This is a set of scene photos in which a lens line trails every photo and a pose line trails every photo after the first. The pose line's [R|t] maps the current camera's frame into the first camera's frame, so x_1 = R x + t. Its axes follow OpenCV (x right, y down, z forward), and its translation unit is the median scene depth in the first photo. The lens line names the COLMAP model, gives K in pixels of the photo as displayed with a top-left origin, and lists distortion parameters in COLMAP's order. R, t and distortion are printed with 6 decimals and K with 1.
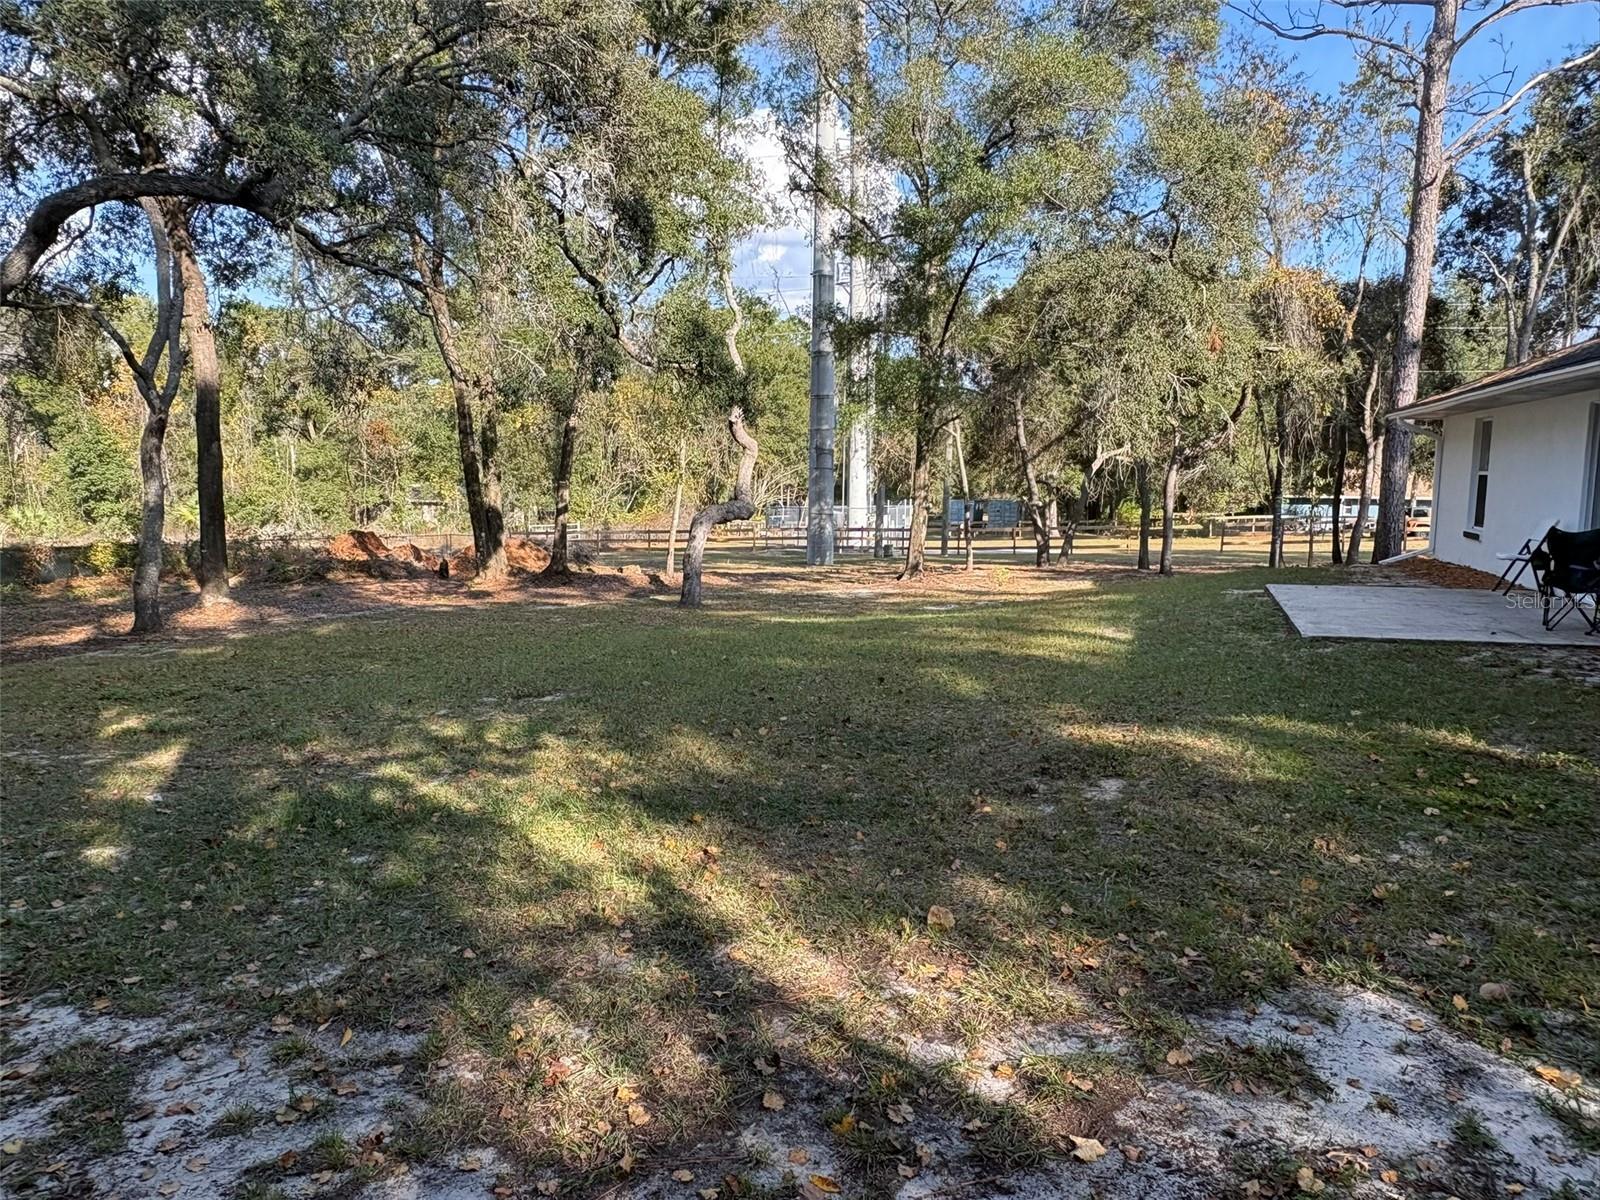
lens RADIAL K [[1115.0, 0, 800.0], [0, 1115.0, 600.0], [0, 0, 1]] dist [-0.001738, 0.005891]
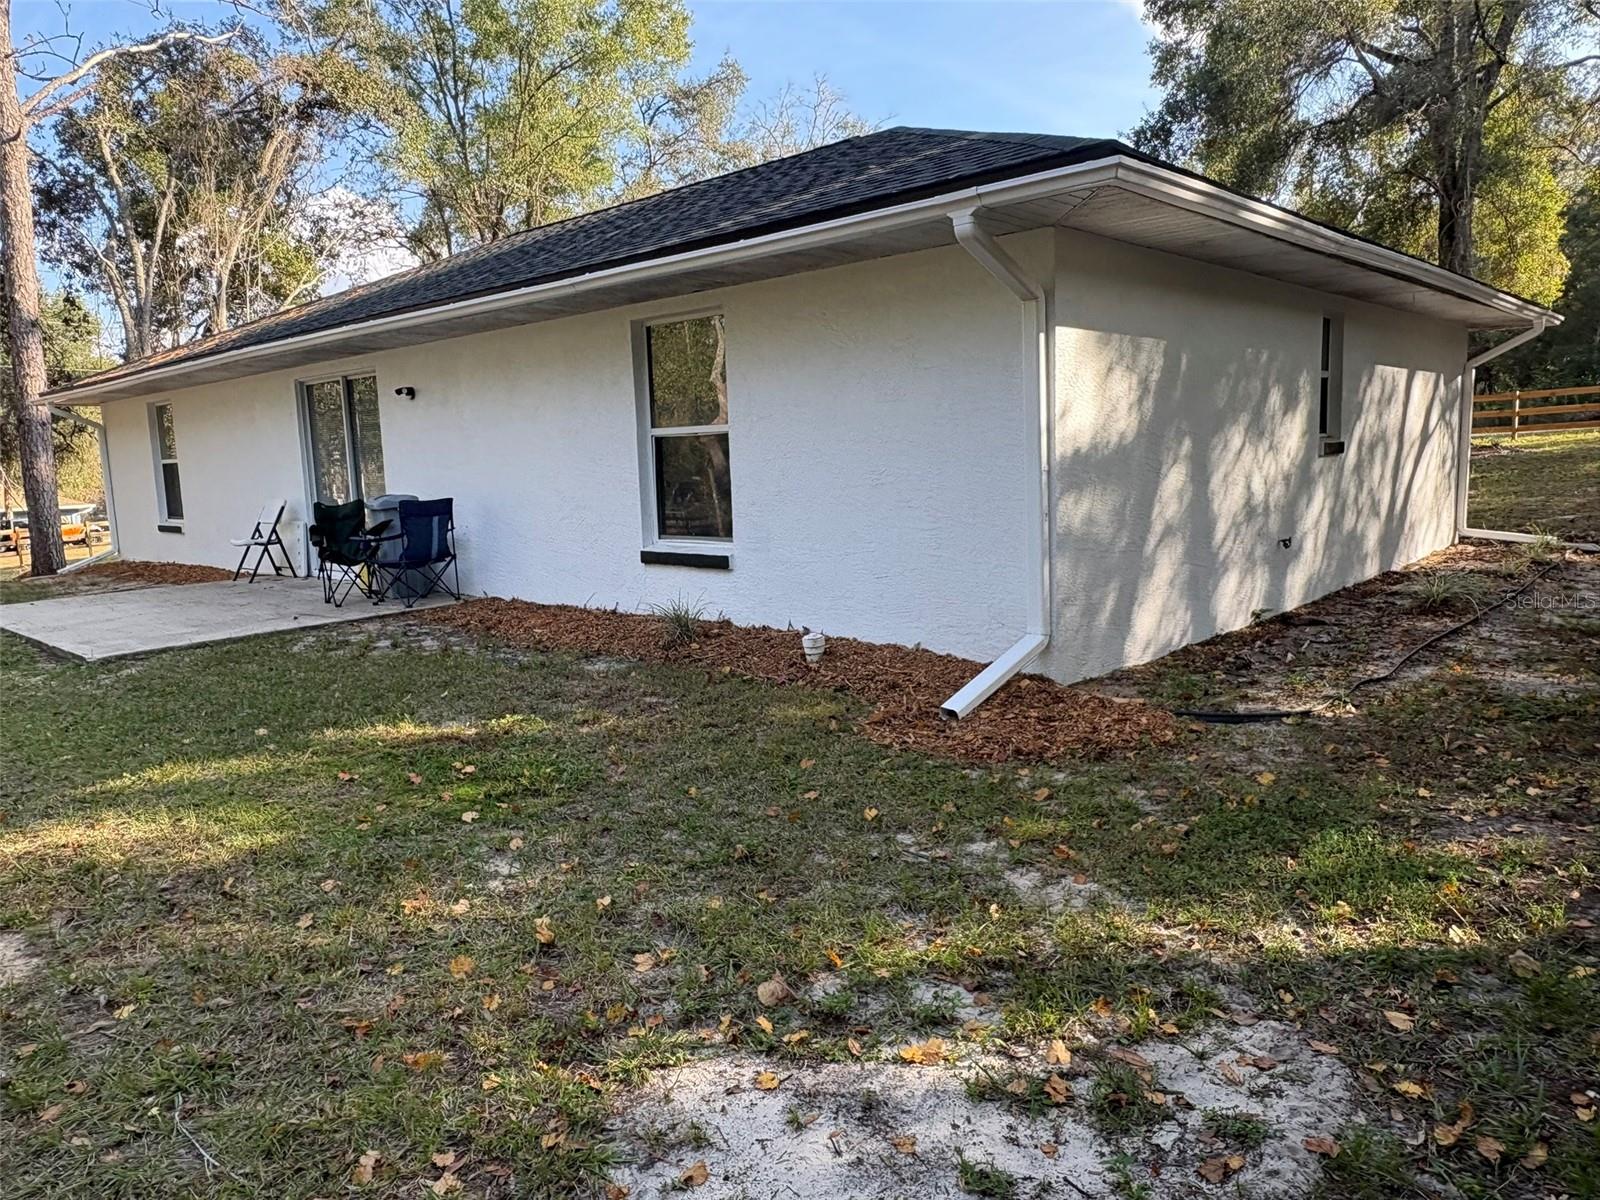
lens RADIAL K [[1115.0, 0, 800.0], [0, 1115.0, 600.0], [0, 0, 1]] dist [-0.001738, 0.005891]
pose [[0.416579, -0.139016, 0.898408, -0.038236], [0.148038, 0.985422, 0.083837, -0.000747], [-0.896965, 0.098074, 0.431086, 0.317946]]
